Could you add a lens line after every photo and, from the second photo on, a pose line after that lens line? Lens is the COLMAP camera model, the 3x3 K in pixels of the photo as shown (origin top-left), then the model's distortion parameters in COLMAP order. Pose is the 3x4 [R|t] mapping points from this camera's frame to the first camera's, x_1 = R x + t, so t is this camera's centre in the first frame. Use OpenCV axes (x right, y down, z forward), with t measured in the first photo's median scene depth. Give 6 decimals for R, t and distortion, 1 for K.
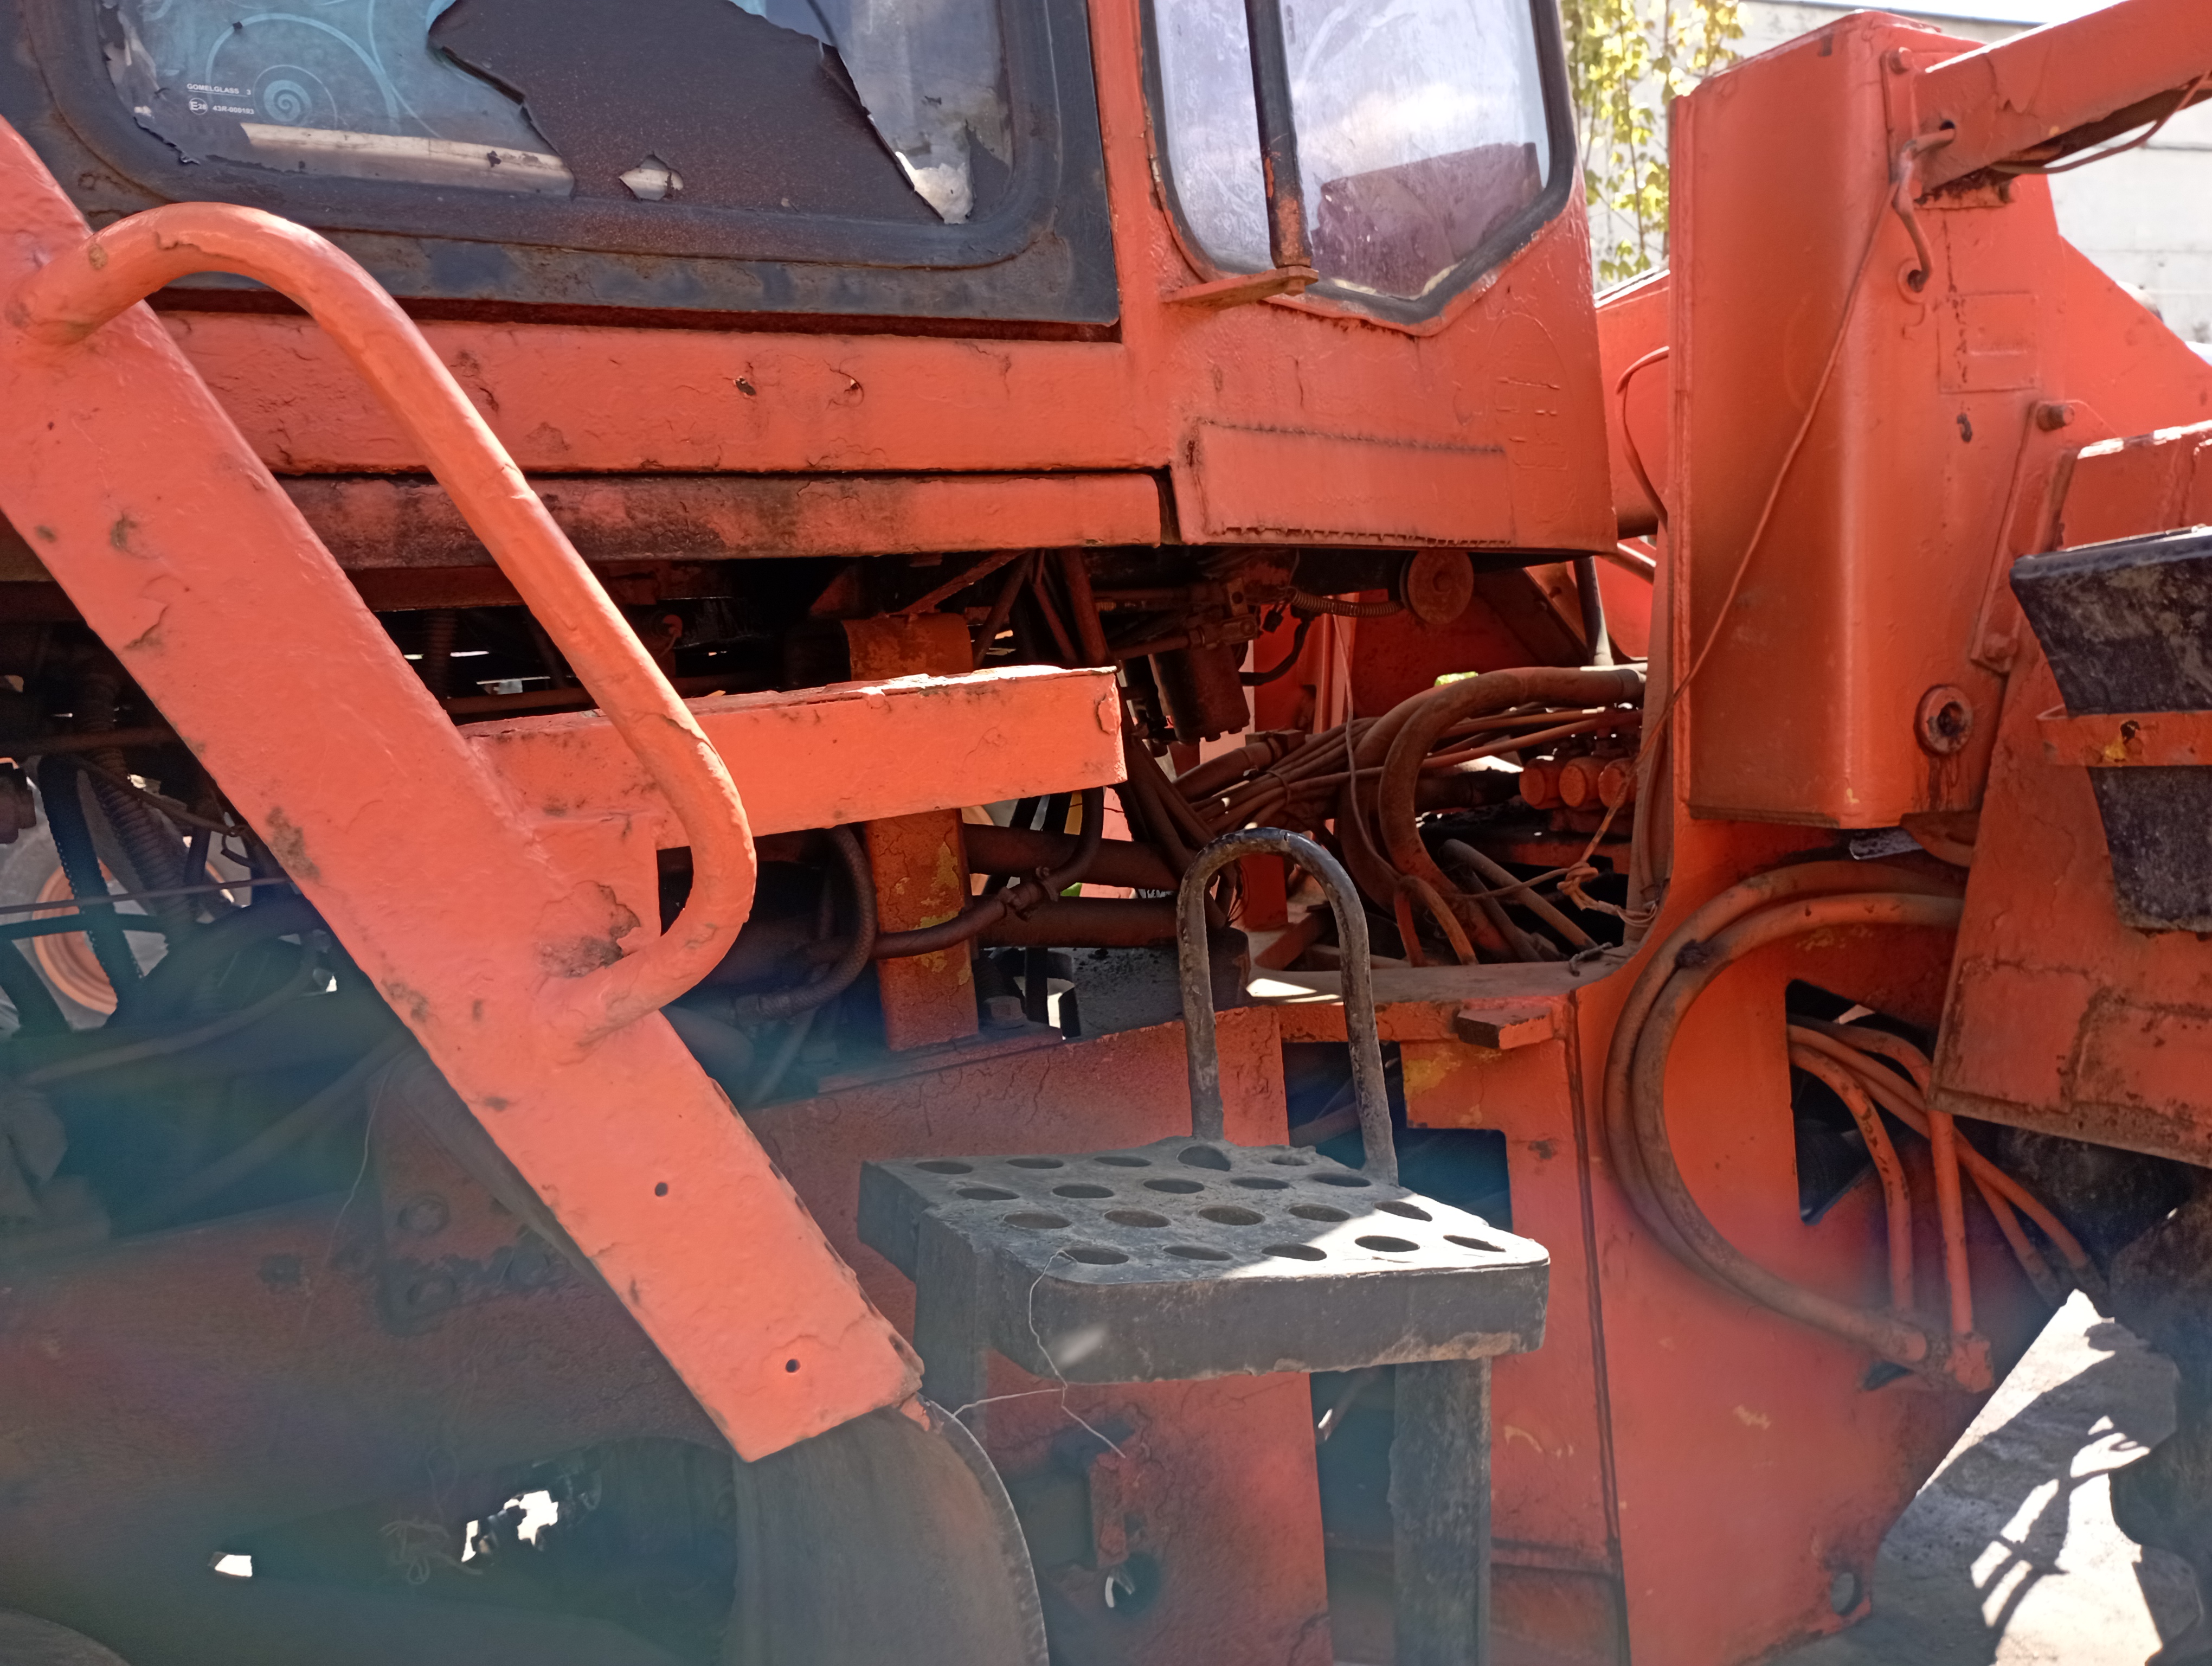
lens RADIAL K [[1792.7, 0, 1105.3], [0, 1792.7, 733.3], [0, 0, 1]] dist [0.000341, -0.042682]
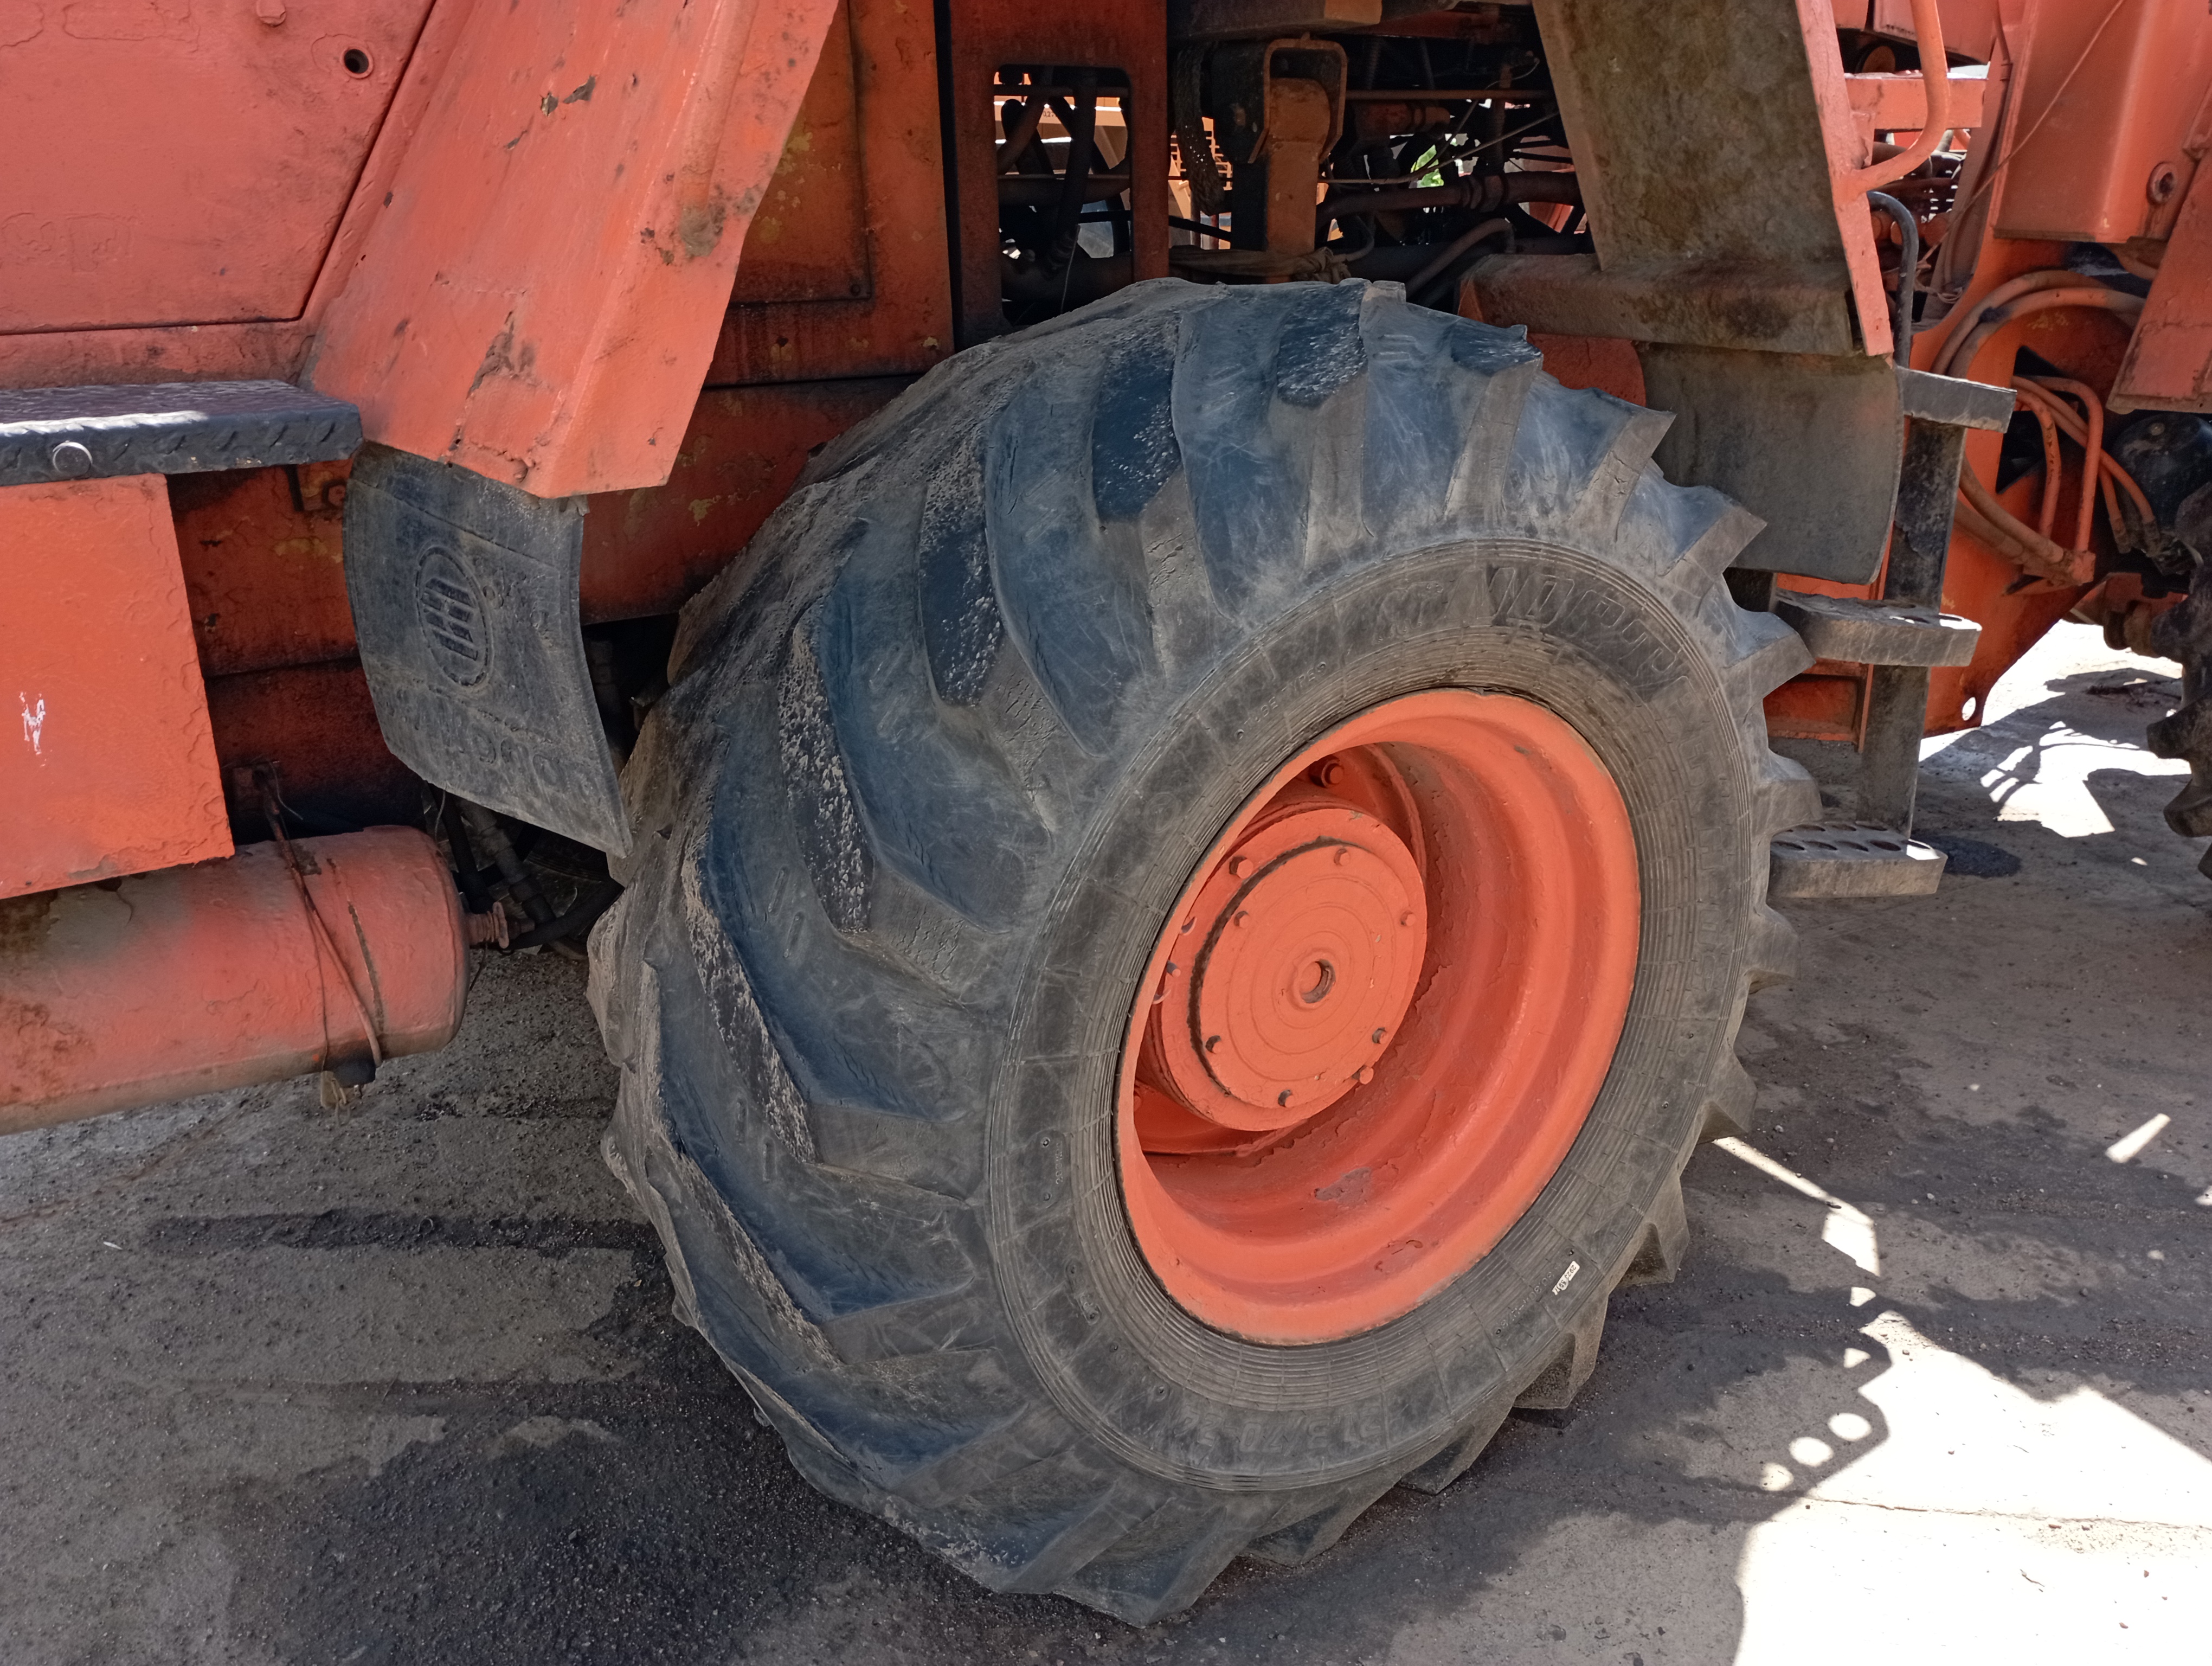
lens RADIAL K [[1848.7, 0, 1086.3], [0, 1848.7, 843.1], [0, 0, 1]] dist [0.111946, -0.147059]
pose [[0.993682, 0.047313, 0.101773, -0.703223], [-0.074323, 0.956876, 0.280830, 0.162948], [-0.084097, -0.286620, 0.954346, -0.821014]]
